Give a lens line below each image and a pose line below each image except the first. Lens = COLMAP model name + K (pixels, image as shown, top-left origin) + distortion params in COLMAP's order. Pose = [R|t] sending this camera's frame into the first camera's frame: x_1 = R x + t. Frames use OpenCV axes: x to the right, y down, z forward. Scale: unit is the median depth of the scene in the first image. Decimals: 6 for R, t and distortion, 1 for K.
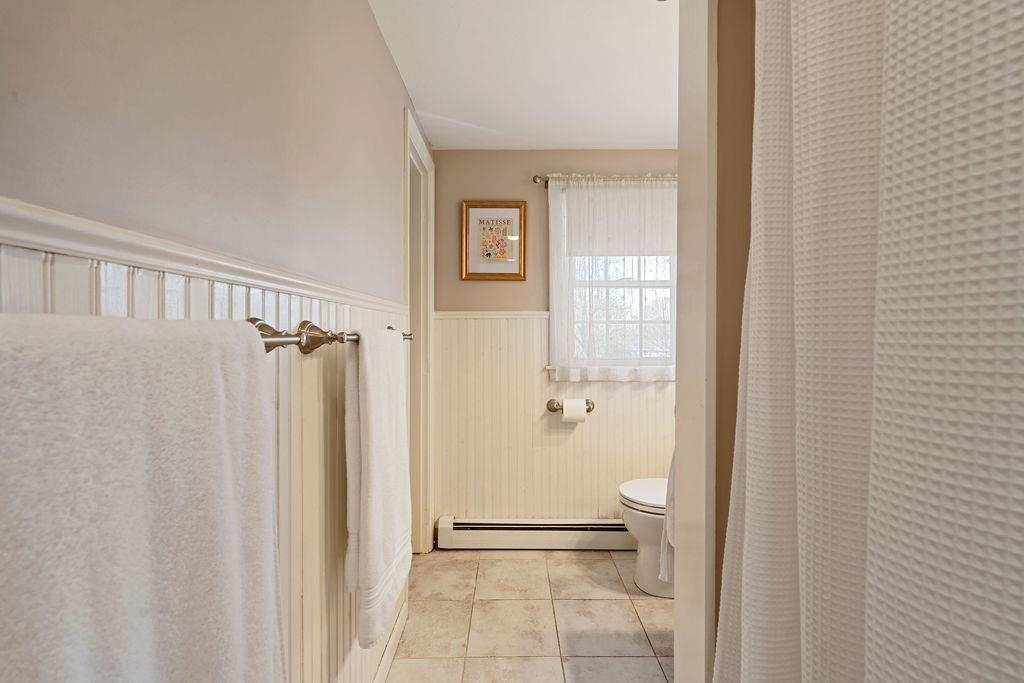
lens RADIAL K [[449.0, 0, 512.6], [0, 449.0, 341.3], [0, 0, 1]] dist [-0.003936, 0.000823]
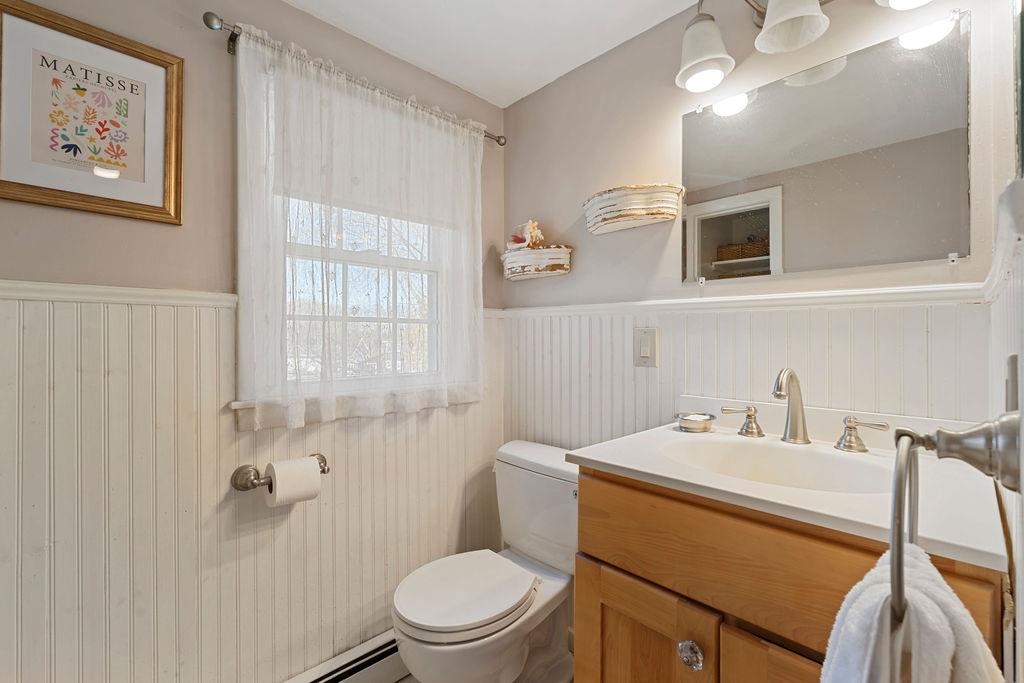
lens RADIAL K [[449.0, 0, 513.3], [0, 449.0, 335.5], [0, 0, 1]] dist [-0.003936, 0.000823]
pose [[0.710235, 0.004717, 0.703949, -0.054142], [0.001301, 0.999967, -0.008014, -0.015052], [-0.703963, 0.006608, 0.710206, 0.419654]]
